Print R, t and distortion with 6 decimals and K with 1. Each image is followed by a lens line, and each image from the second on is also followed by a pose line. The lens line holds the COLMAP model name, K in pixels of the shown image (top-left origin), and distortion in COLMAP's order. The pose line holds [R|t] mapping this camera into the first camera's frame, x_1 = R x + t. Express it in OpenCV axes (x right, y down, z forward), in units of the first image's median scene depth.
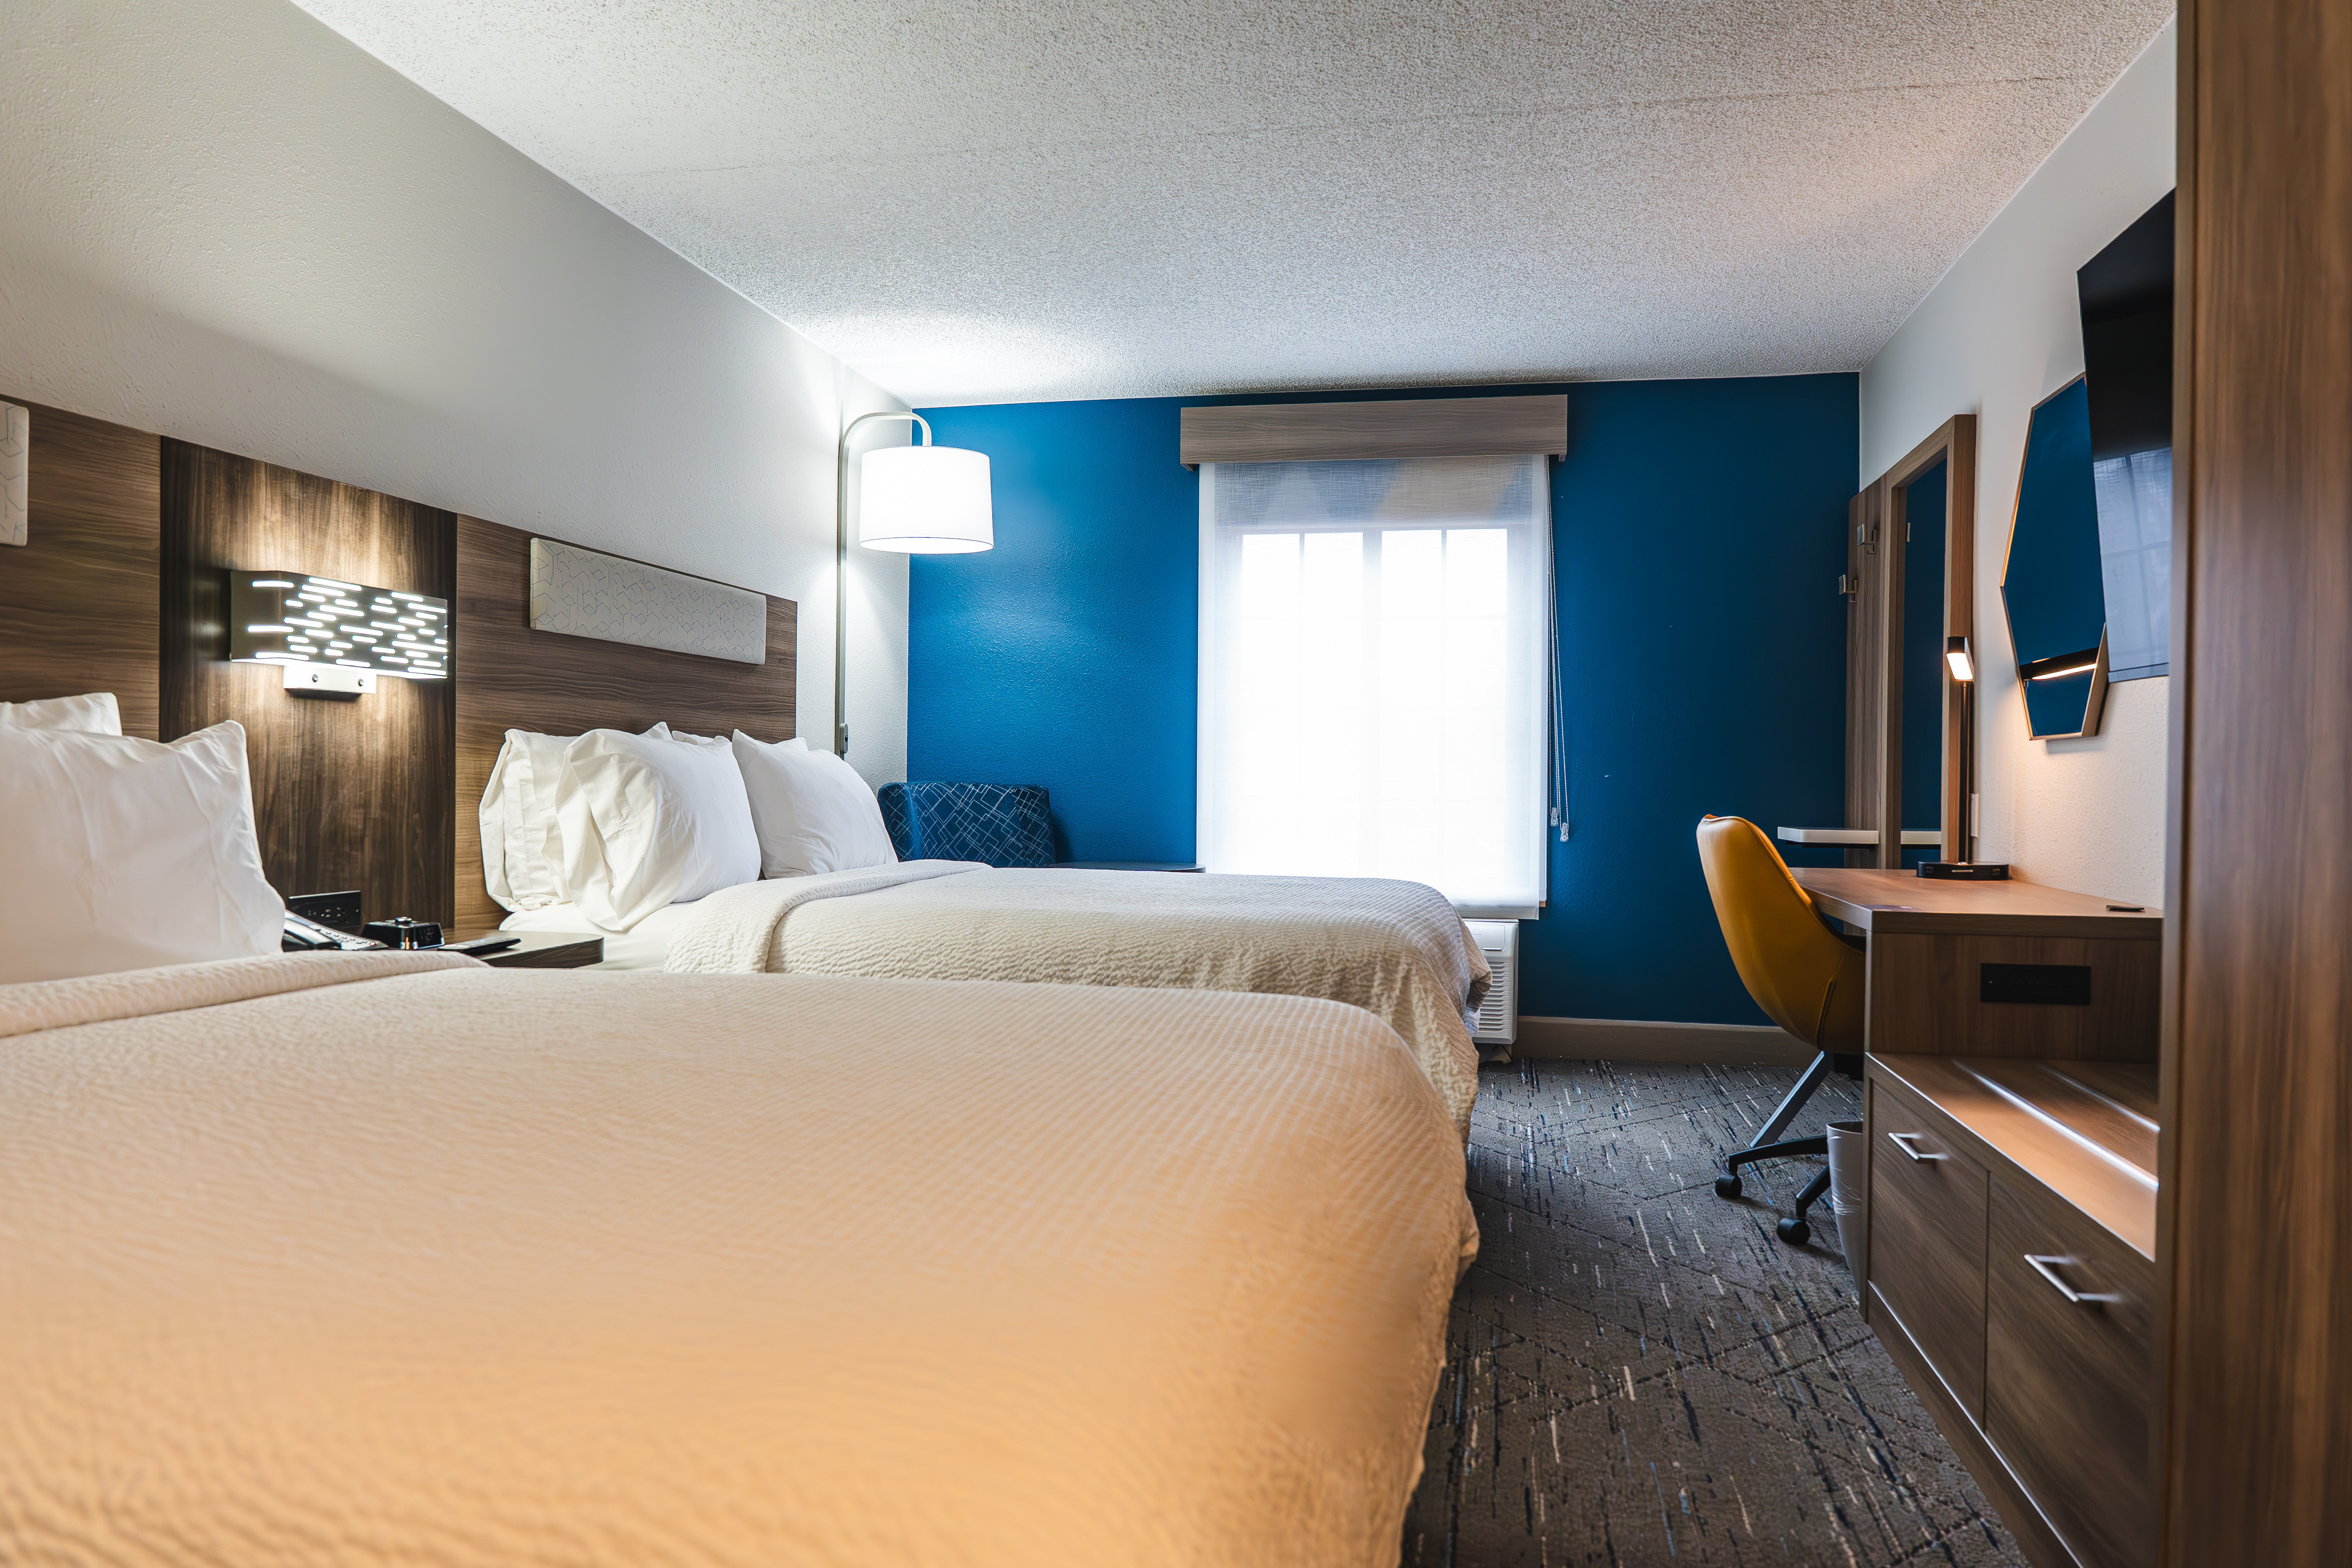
lens RADIAL K [[1584.9, 0, 1225.9], [0, 1584.9, 785.7], [0, 0, 1]] dist [-0.019066, -0.004843]
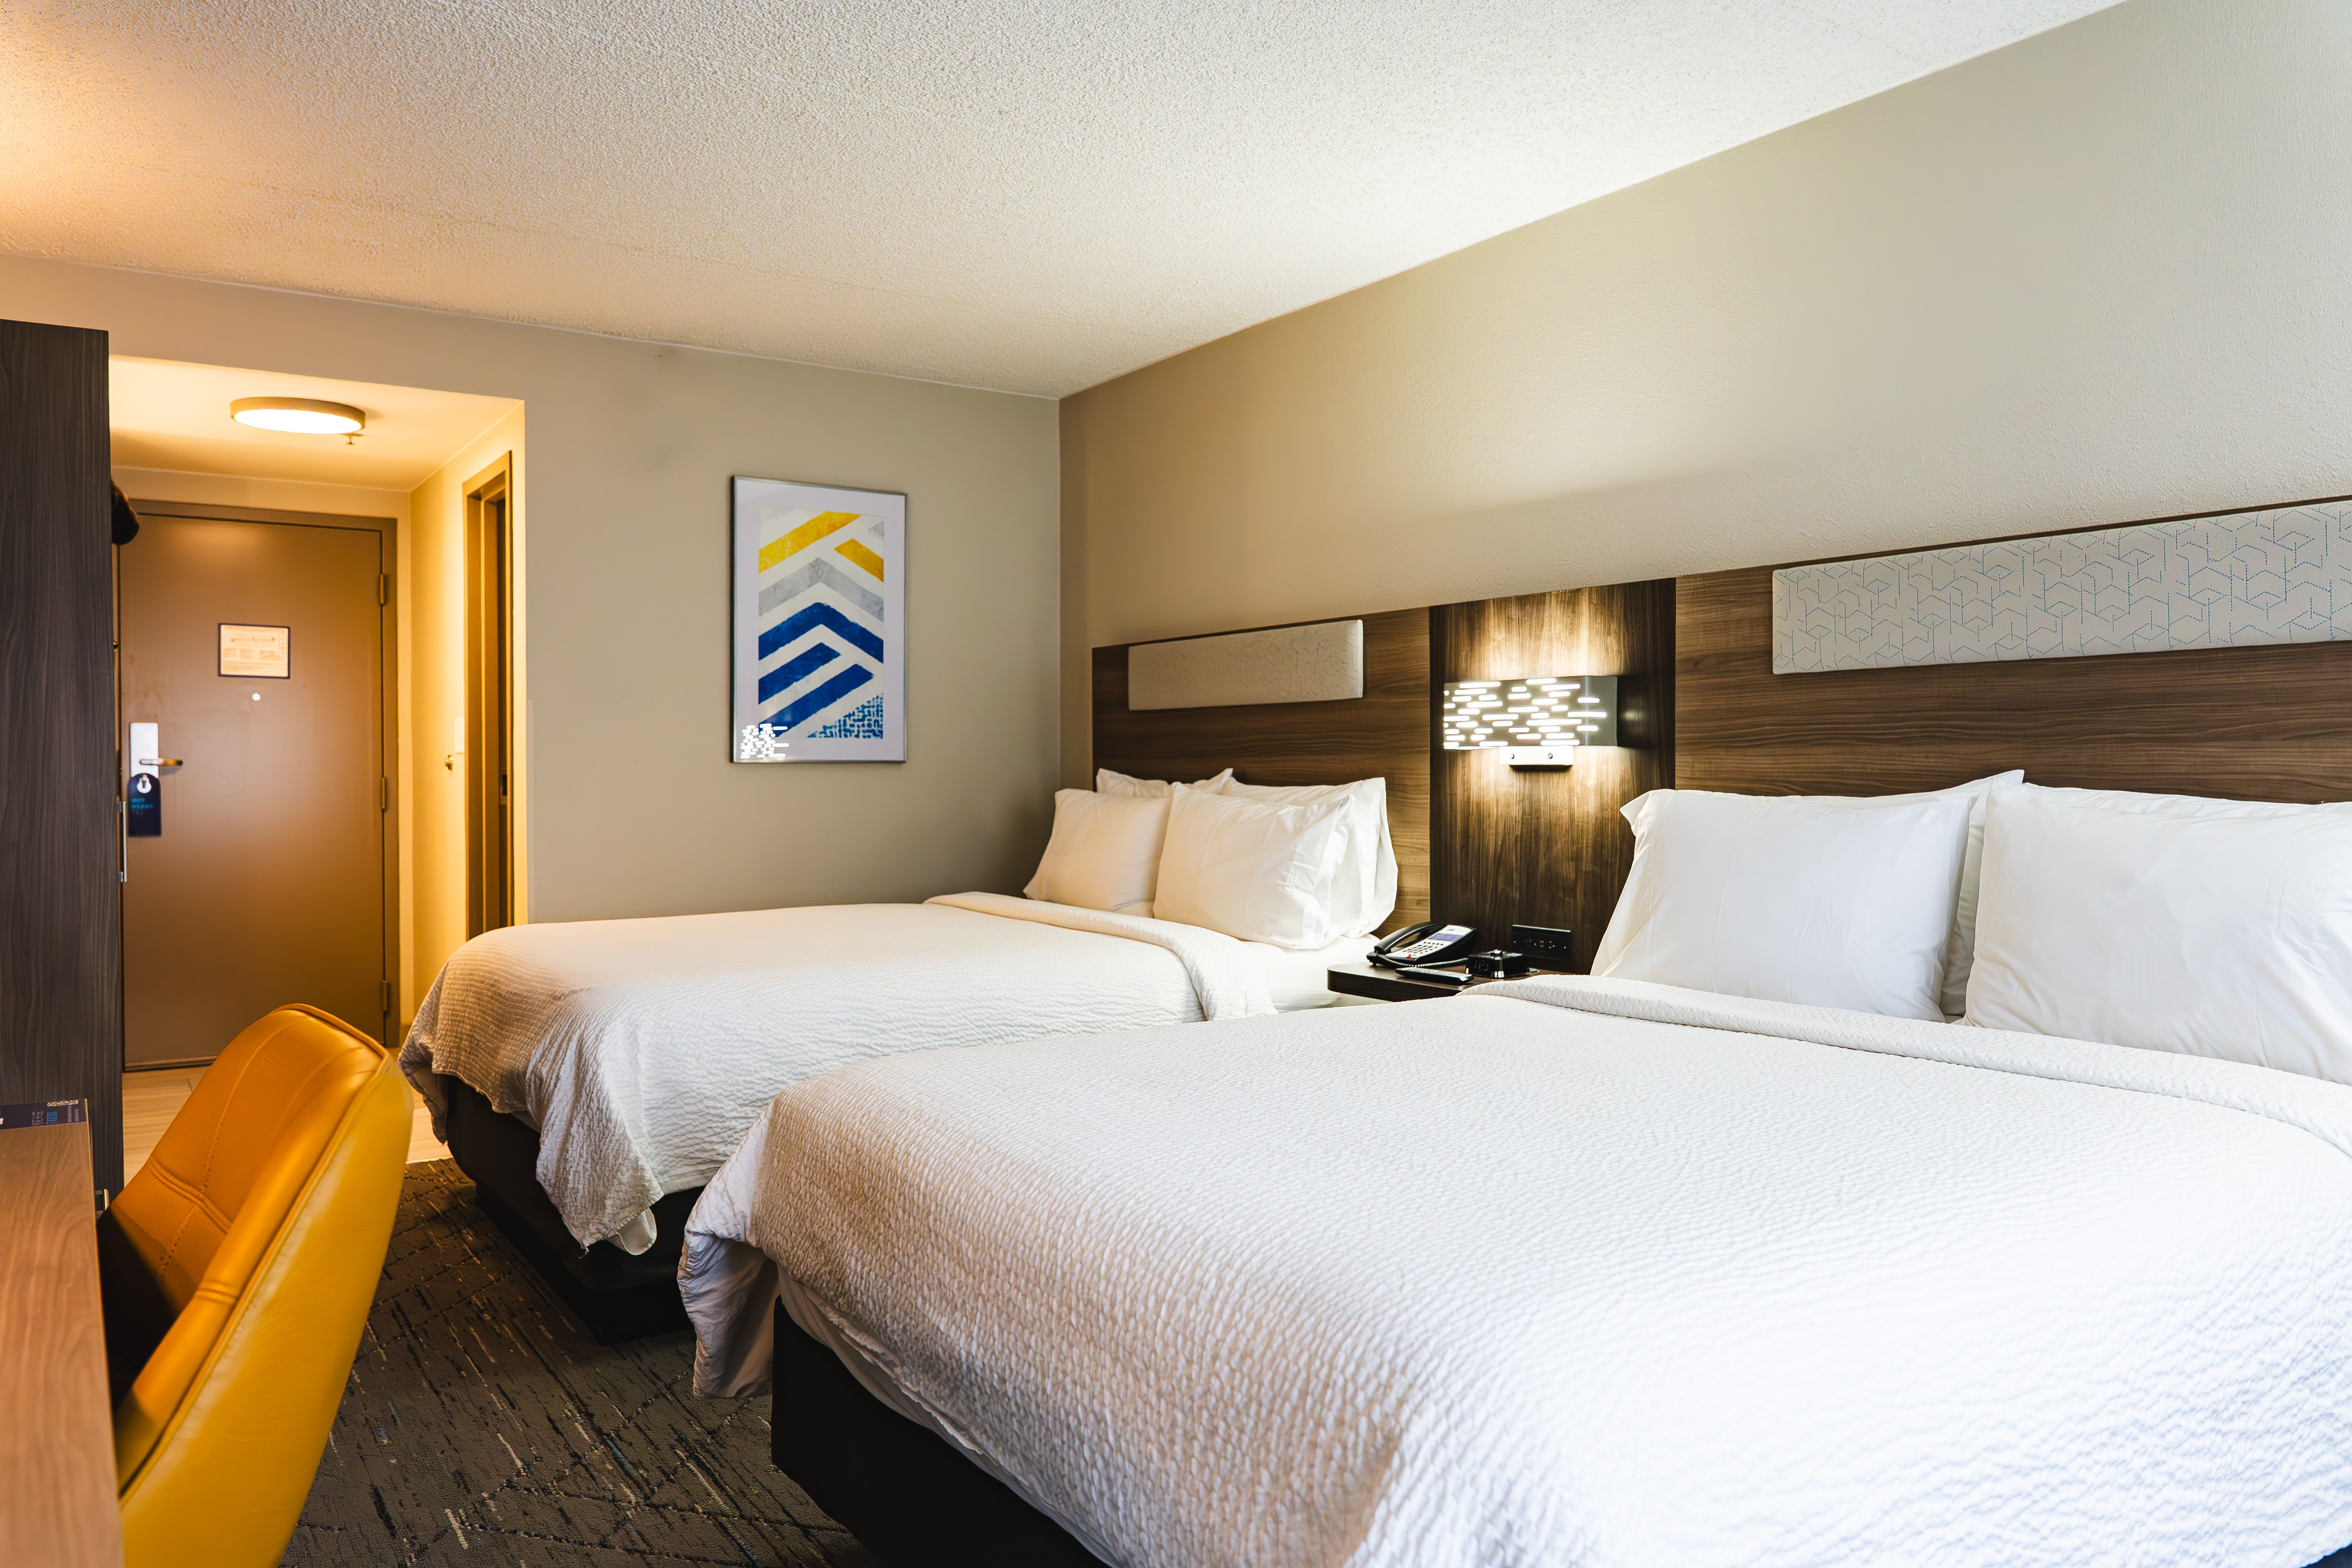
lens RADIAL K [[1746.3, 0, 1176.0], [0, 1746.3, 784.0], [0, 0, 1]] dist [0.003223, 0.004404]
pose [[-0.741354, -0.000166, -0.671114, 0.550879], [-0.005797, 0.999964, 0.006156, -0.050083], [0.671089, 0.008454, -0.741329, 1.783638]]
